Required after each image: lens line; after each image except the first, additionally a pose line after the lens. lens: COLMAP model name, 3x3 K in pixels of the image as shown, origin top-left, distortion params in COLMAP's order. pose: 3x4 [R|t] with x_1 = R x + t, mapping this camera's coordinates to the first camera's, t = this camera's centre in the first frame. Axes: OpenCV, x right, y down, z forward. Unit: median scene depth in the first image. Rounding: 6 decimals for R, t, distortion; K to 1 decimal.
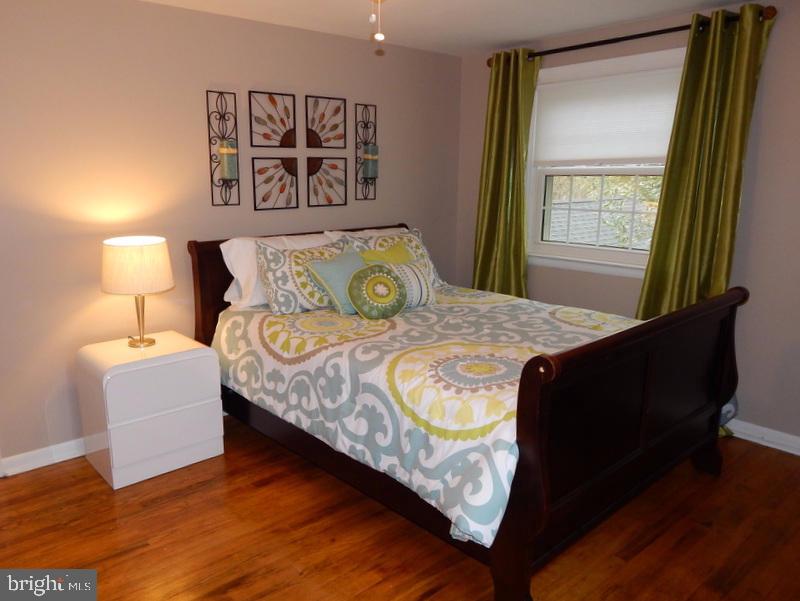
lens RADIAL K [[587.3, 0, 400.0], [0, 587.3, 300.5], [0, 0, 1]] dist [0.004940, 0.000425]
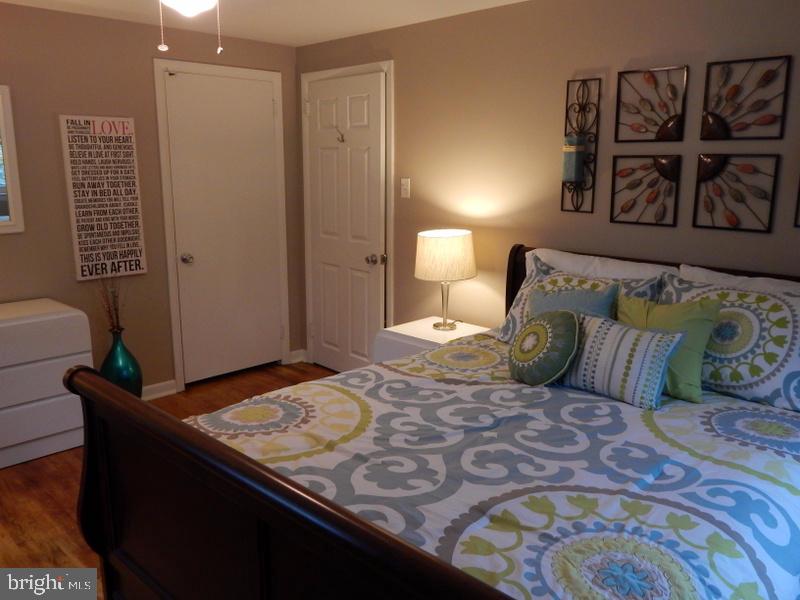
lens RADIAL K [[661.9, 0, 400.0], [0, 661.9, 300.0], [0, 0, 1]] dist [-0.007223, -0.000425]
pose [[0.079597, 0.211647, -0.974099, 0.611345], [-0.222685, 0.956280, 0.189579, -0.155852], [0.971636, 0.201828, 0.123248, 0.623536]]
